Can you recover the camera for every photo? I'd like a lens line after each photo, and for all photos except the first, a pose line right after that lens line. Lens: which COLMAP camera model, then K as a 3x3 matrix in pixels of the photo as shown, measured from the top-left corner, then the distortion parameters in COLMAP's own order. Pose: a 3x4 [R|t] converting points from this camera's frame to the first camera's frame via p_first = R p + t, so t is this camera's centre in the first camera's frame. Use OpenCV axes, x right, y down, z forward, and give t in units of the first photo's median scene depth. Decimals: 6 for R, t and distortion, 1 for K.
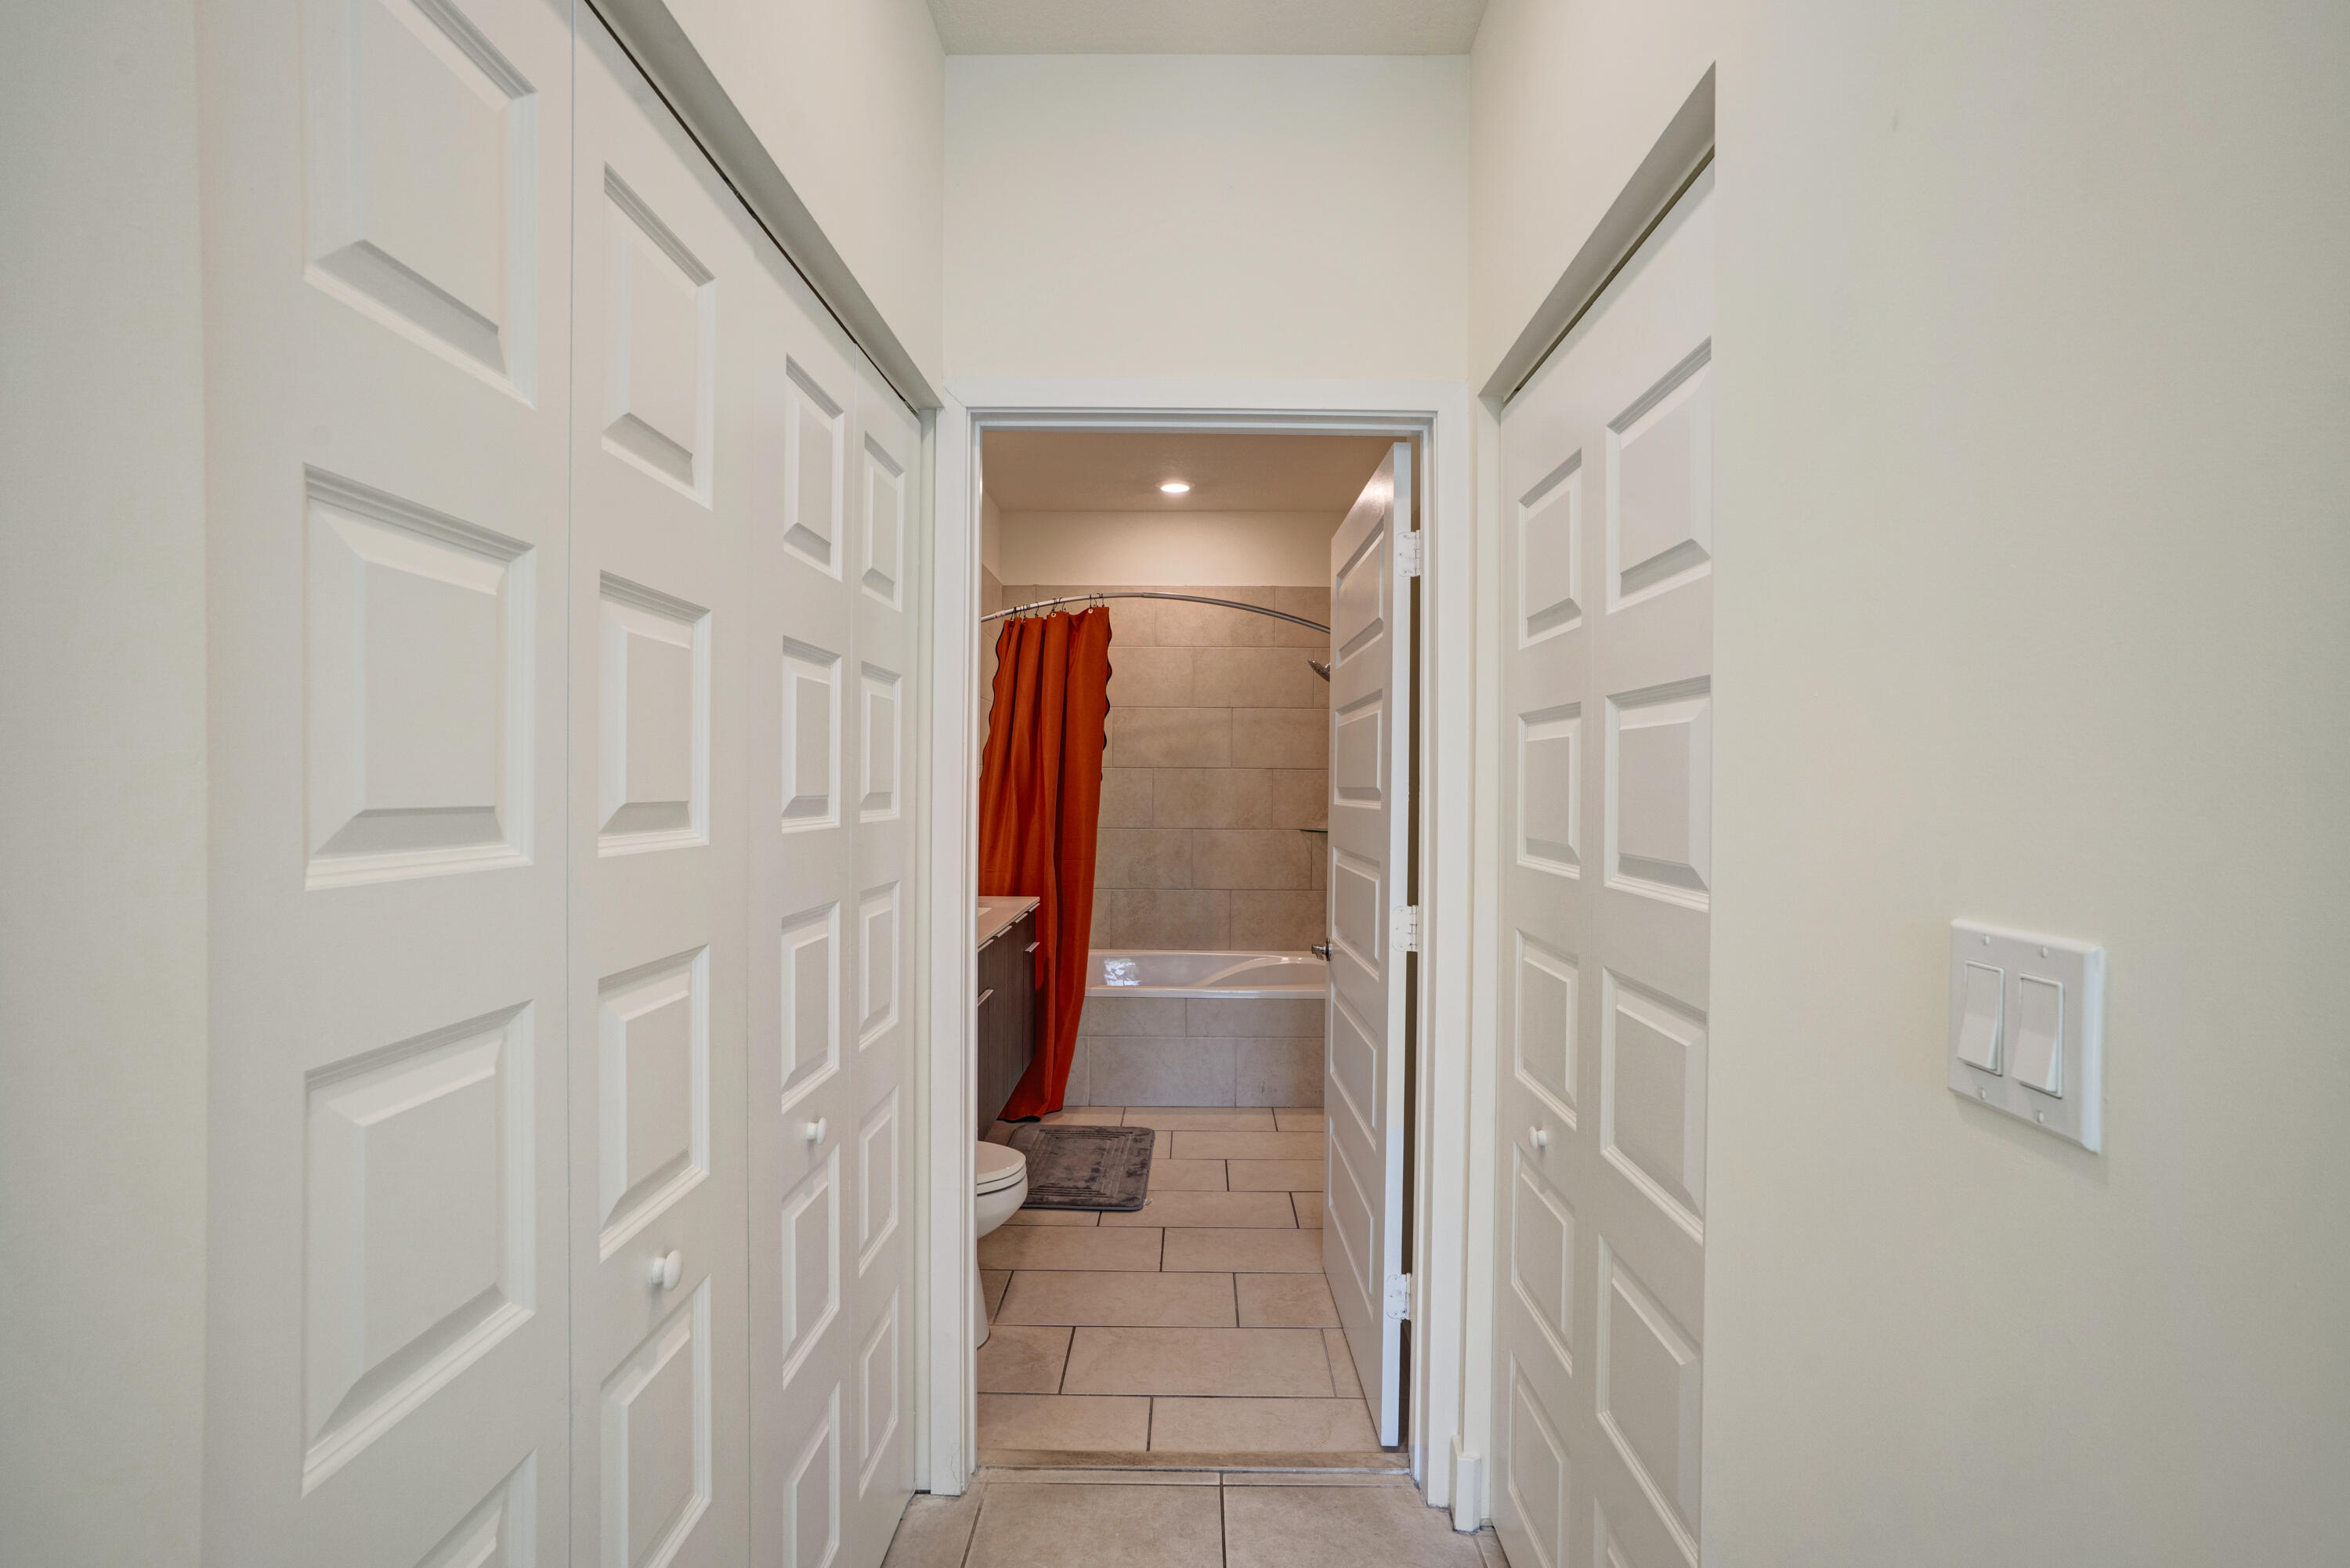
lens RADIAL K [[1119.6, 0, 1186.2], [0, 1119.6, 794.0], [0, 0, 1]] dist [-0.077904, 0.039284]
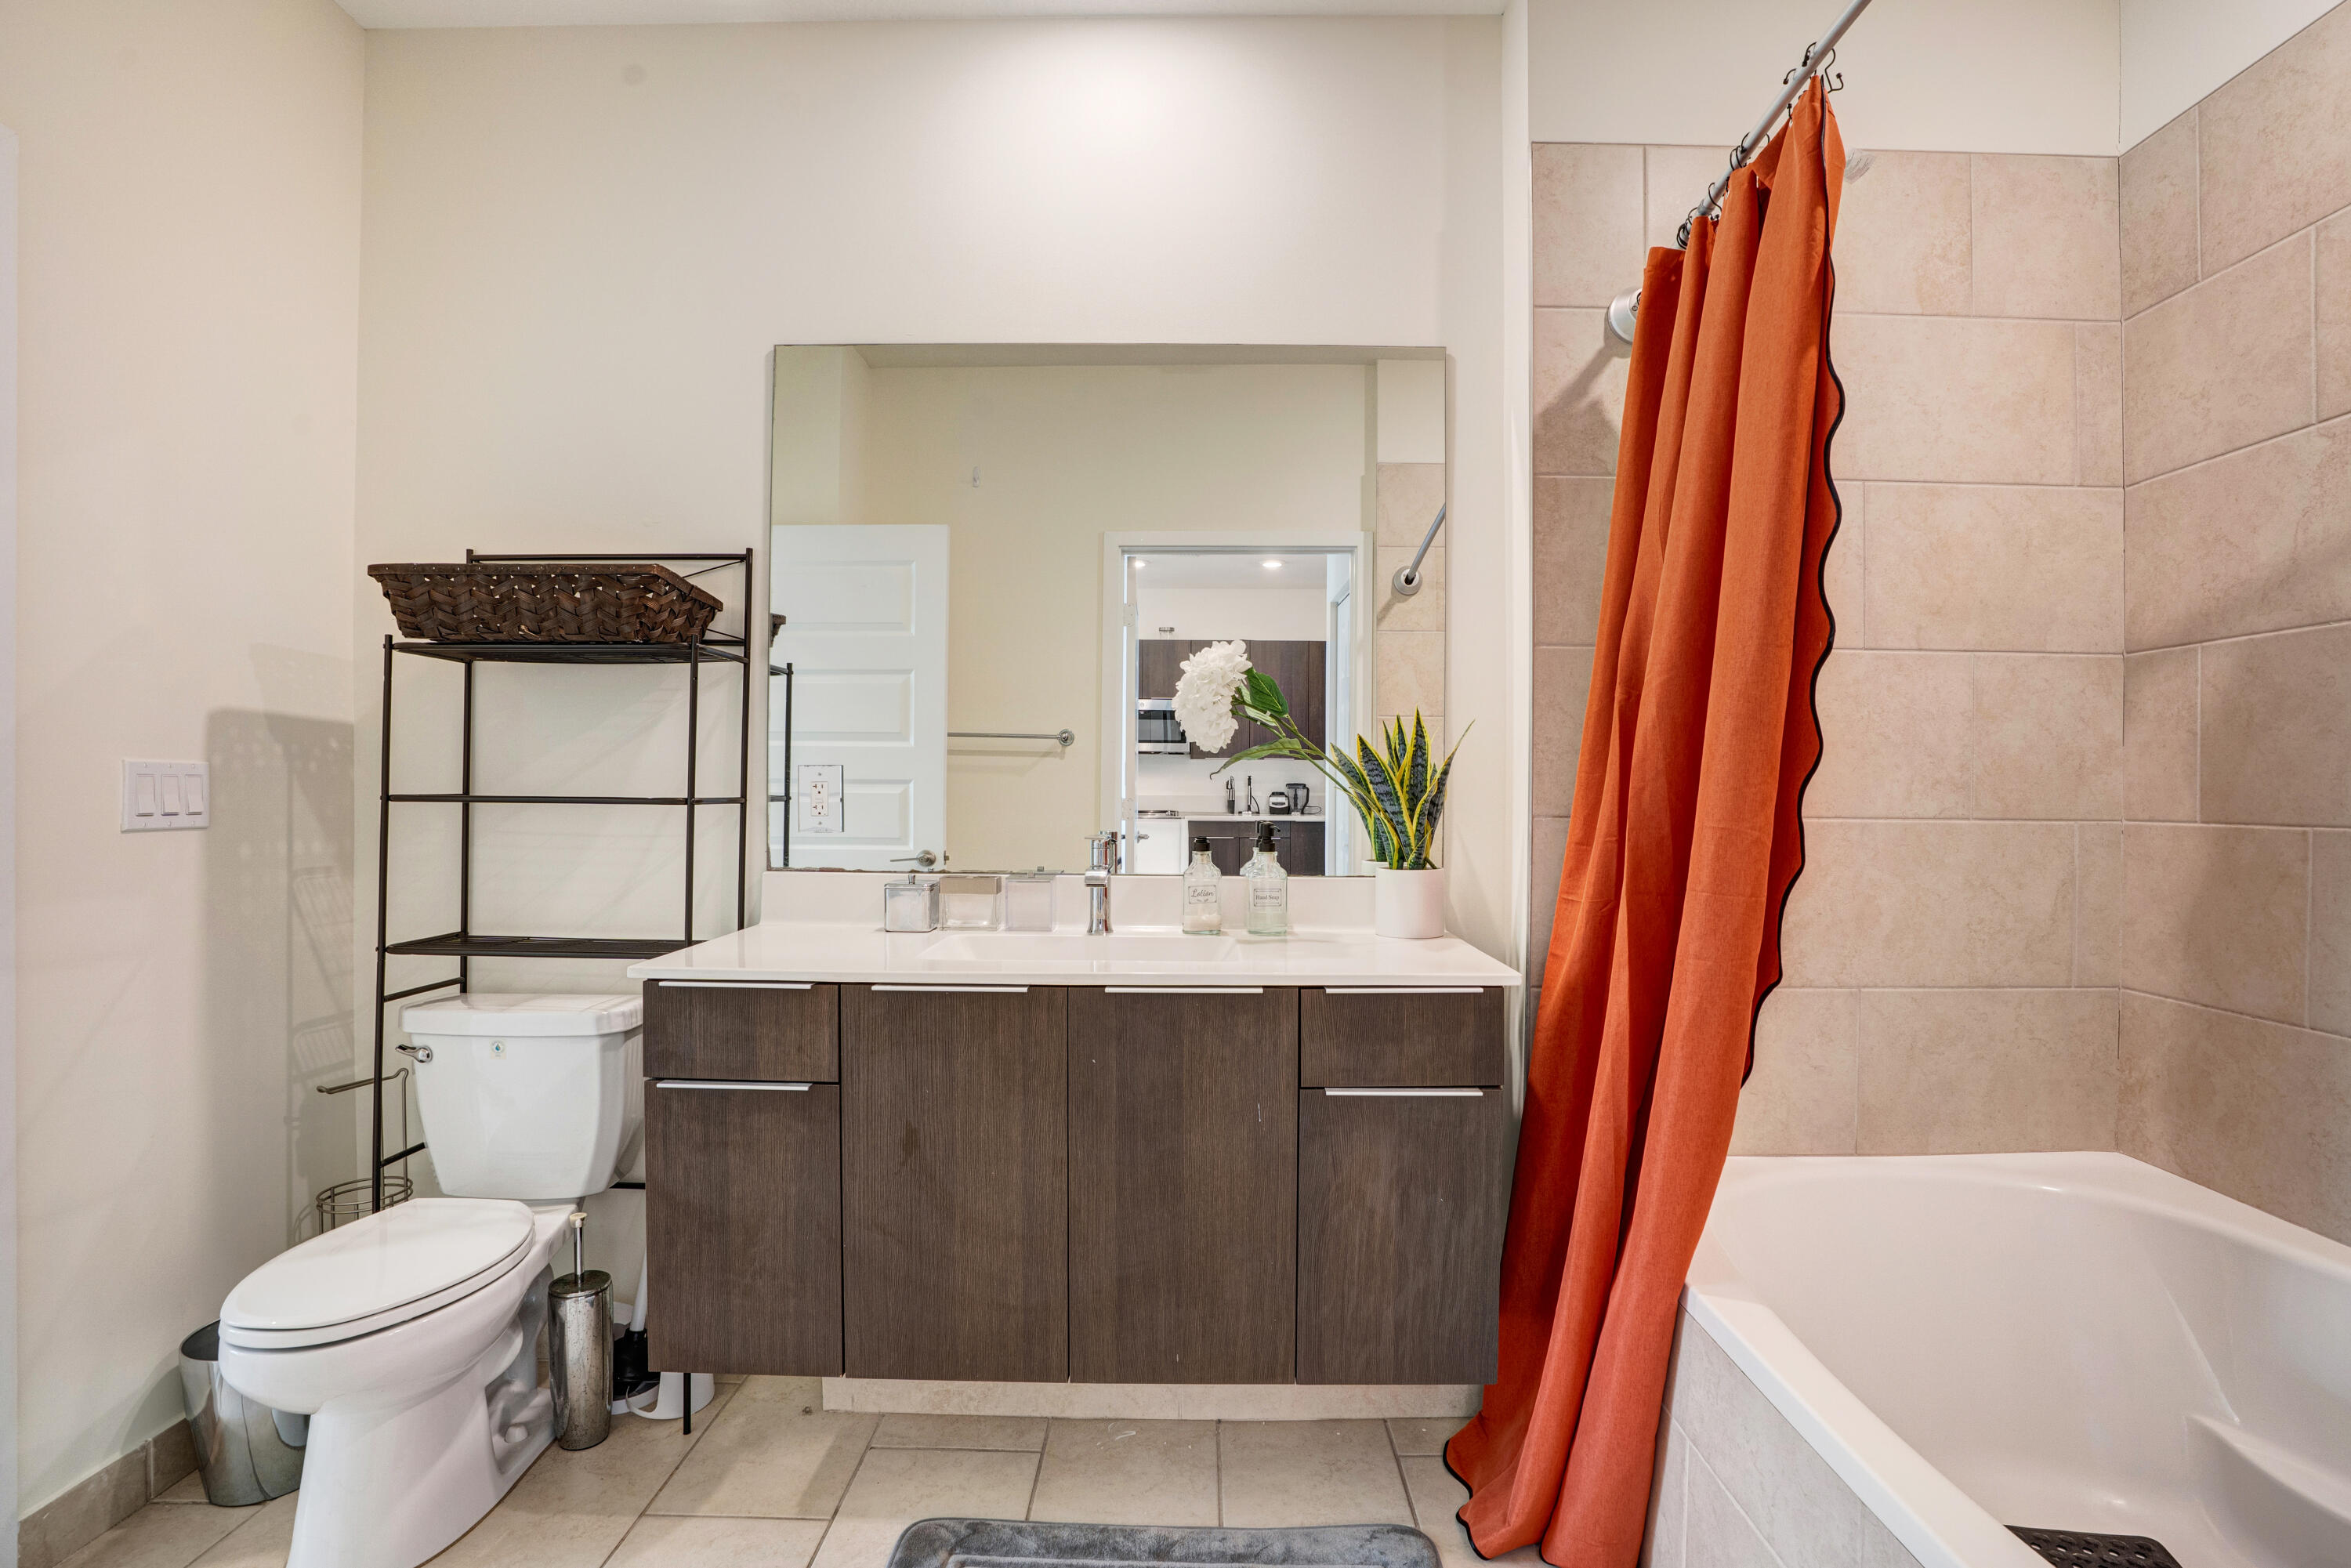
lens RADIAL K [[1120.2, 0, 1186.7], [0, 1120.2, 794.0], [0, 0, 1]] dist [-0.077904, 0.039284]
pose [[0.006755, -0.009245, -0.999934, 0.222811], [-0.021745, 0.999719, -0.009390, 0.035399], [0.999741, 0.021807, 0.006552, 0.831309]]
